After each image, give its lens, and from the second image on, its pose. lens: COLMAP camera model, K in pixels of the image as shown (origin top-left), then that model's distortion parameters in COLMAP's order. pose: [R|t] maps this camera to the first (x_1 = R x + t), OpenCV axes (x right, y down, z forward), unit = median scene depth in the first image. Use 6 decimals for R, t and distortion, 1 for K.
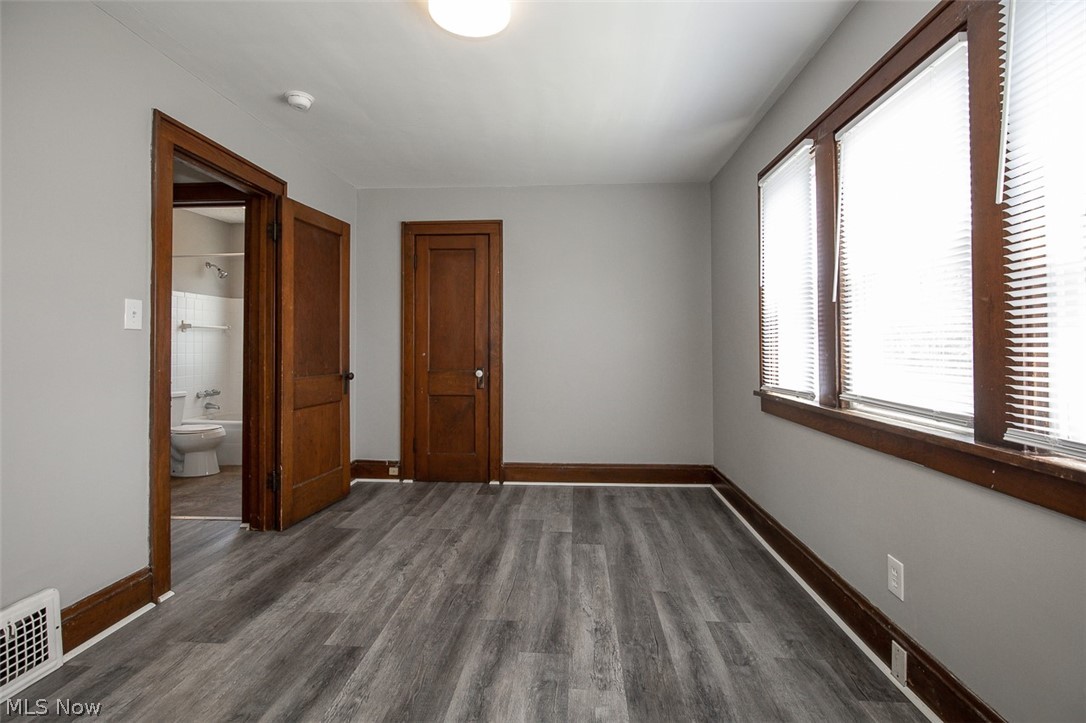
lens RADIAL K [[513.4, 0, 550.2], [0, 513.4, 339.5], [0, 0, 1]] dist [-0.001704, -0.000192]
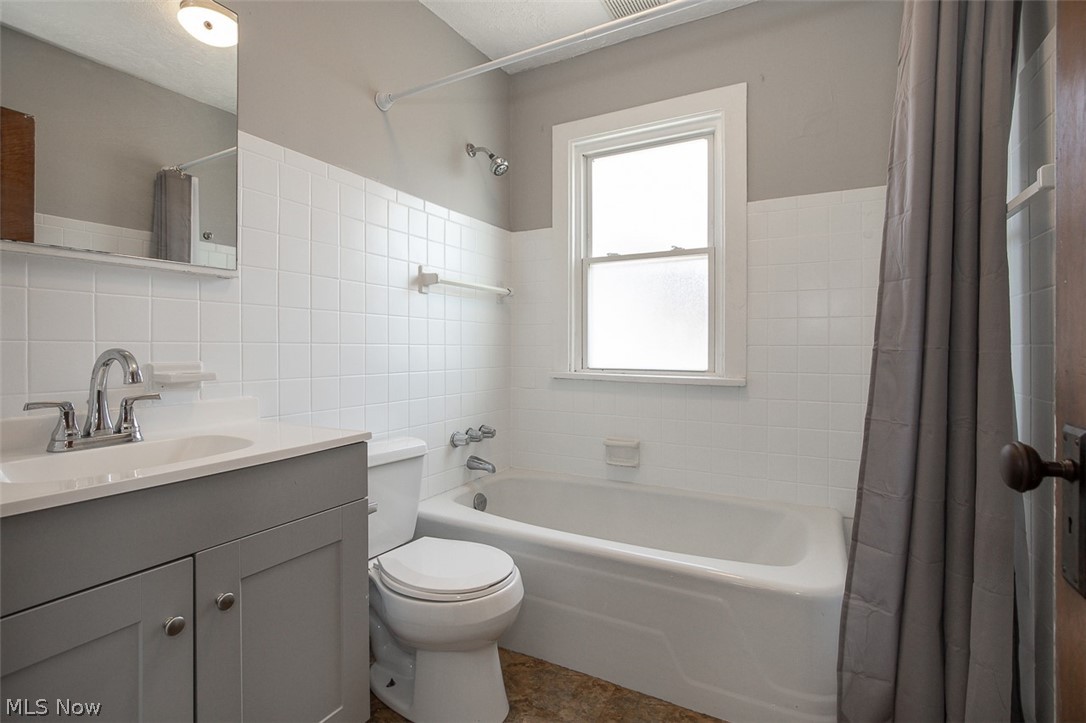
lens RADIAL K [[500.5, 0, 541.9], [0, 500.5, 352.6], [0, 0, 1]] dist [-0.006161, 0.000597]
pose [[0.903212, 0.004940, -0.429166, -0.424818], [0.004264, 0.999781, 0.020483, 0.023775], [0.429173, -0.020331, 0.902993, 0.632605]]
